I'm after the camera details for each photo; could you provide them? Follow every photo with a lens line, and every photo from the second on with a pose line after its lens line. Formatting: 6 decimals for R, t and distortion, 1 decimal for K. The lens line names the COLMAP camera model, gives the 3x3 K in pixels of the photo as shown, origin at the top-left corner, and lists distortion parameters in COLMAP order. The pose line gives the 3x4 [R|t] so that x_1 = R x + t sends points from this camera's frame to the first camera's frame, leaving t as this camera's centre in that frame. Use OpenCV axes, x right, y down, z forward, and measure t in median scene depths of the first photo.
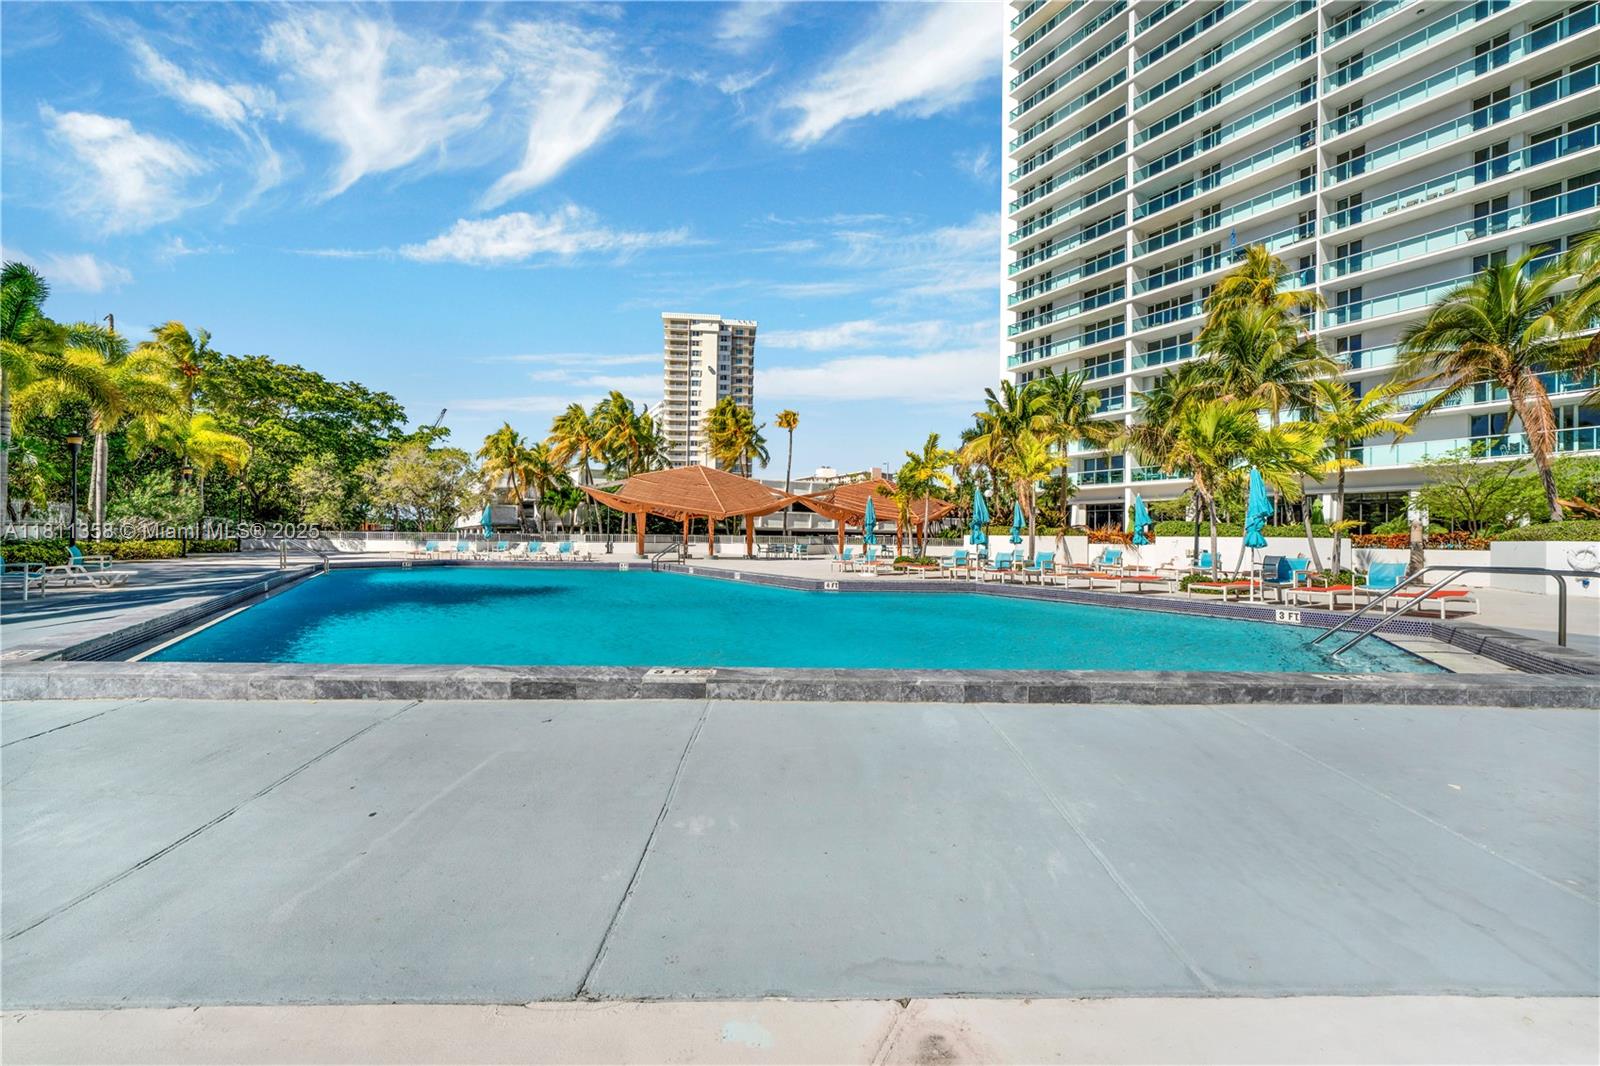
lens RADIAL K [[664.9, 0, 792.6], [0, 664.9, 527.0], [0, 0, 1]] dist [0.002343, 0.001072]
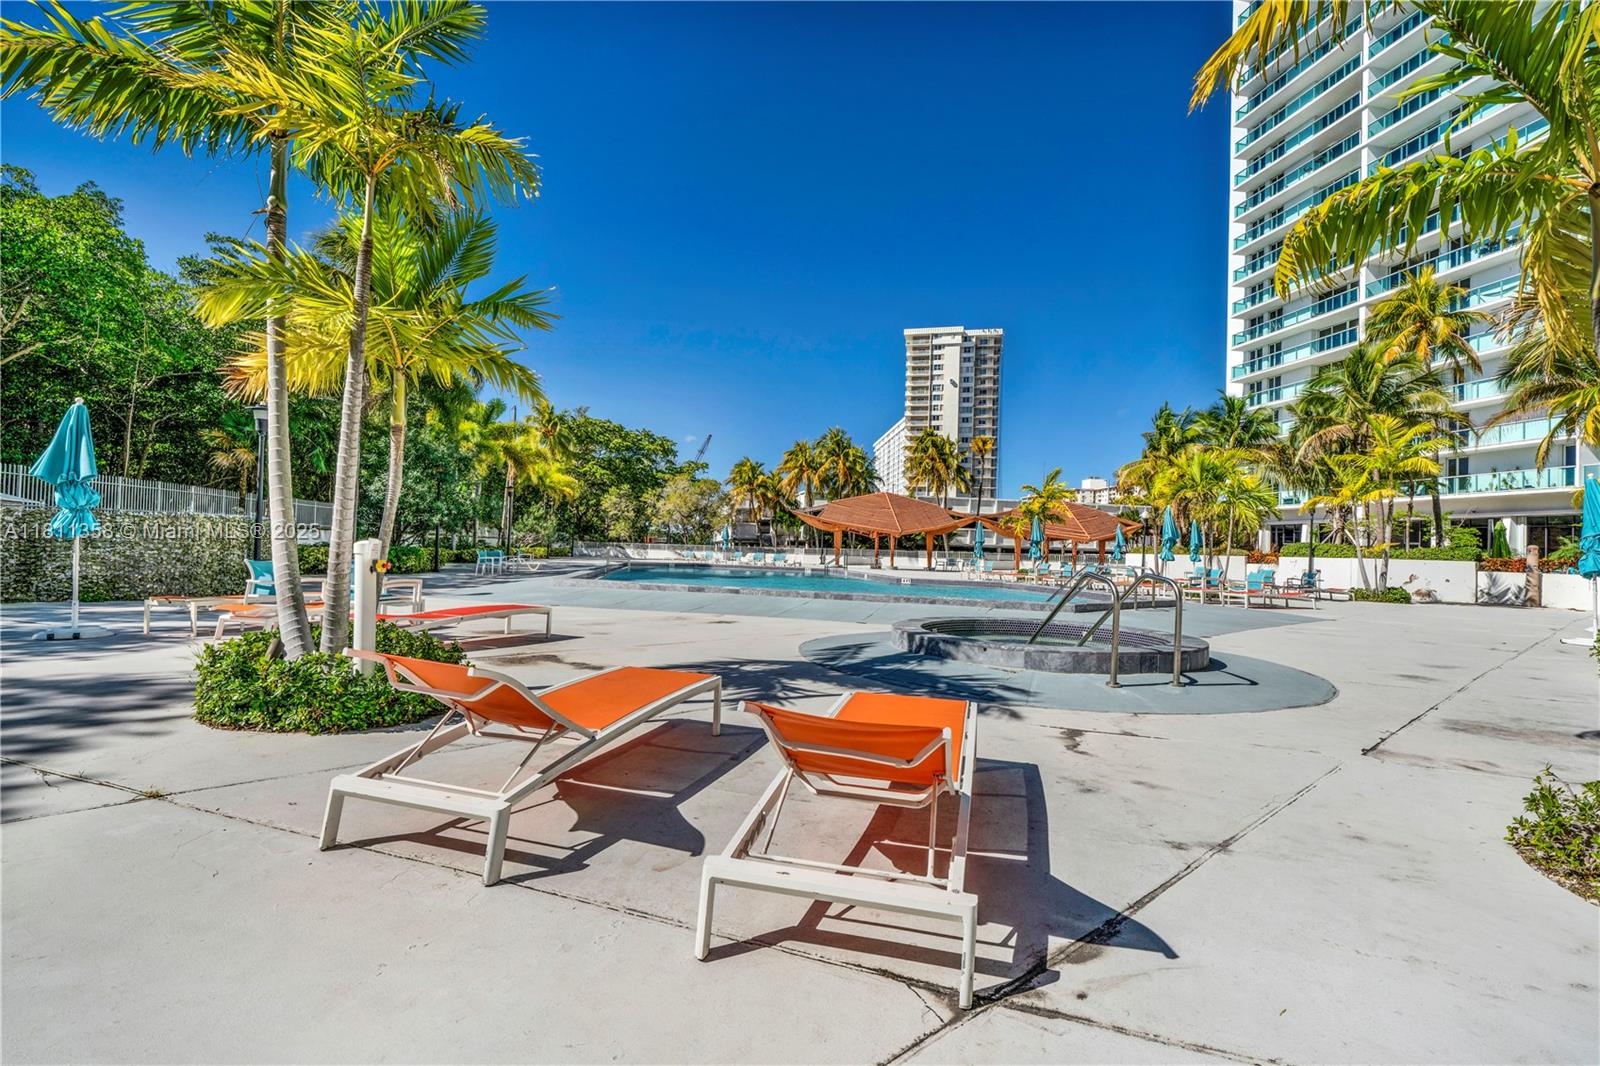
lens RADIAL K [[715.6, 0, 799.4], [0, 715.6, 527.8], [0, 0, 1]] dist [0.011875, 0.000896]
pose [[0.935365, 0.004399, -0.353658, 0.129643], [-0.011820, 0.999753, -0.018826, -0.000752], [0.353487, 0.021790, 0.935185, -0.205519]]
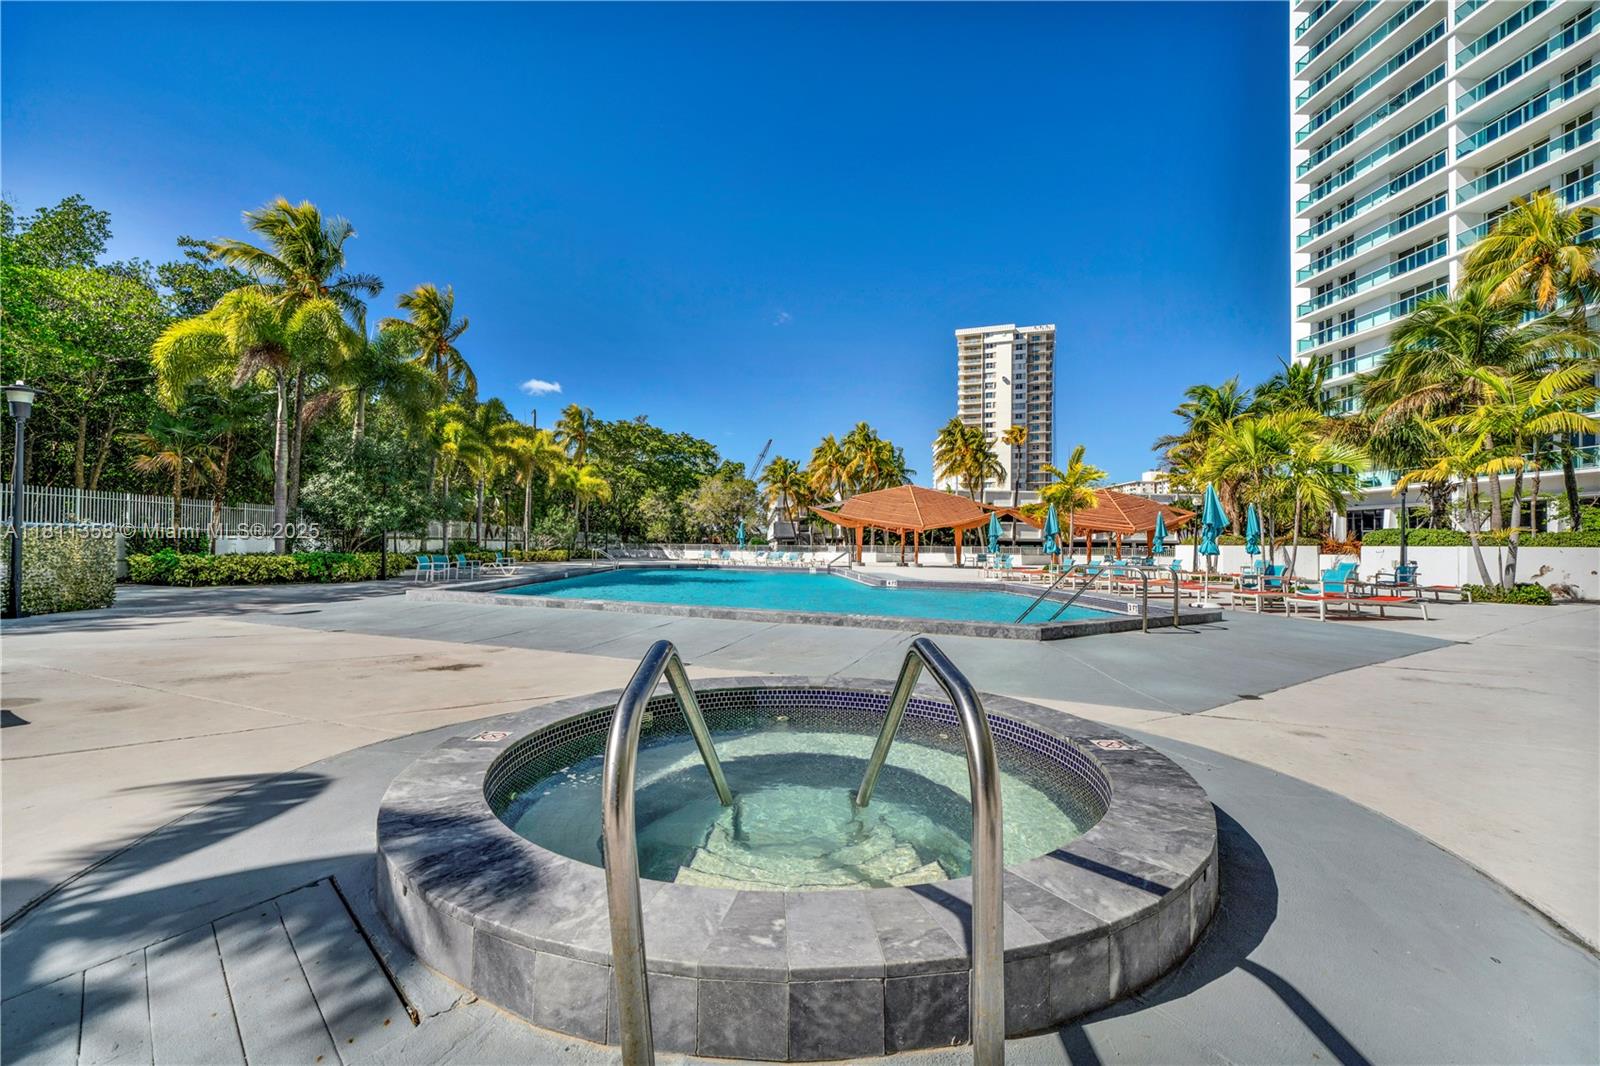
lens RADIAL K [[664.9, 0, 802.0], [0, 664.9, 529.2], [0, 0, 1]] dist [0.002343, 0.001072]
pose [[0.894458, -0.013740, -0.446942, 0.152766], [0.007576, 0.999850, -0.015575, -0.000161], [0.447088, 0.010545, 0.894428, -0.082649]]
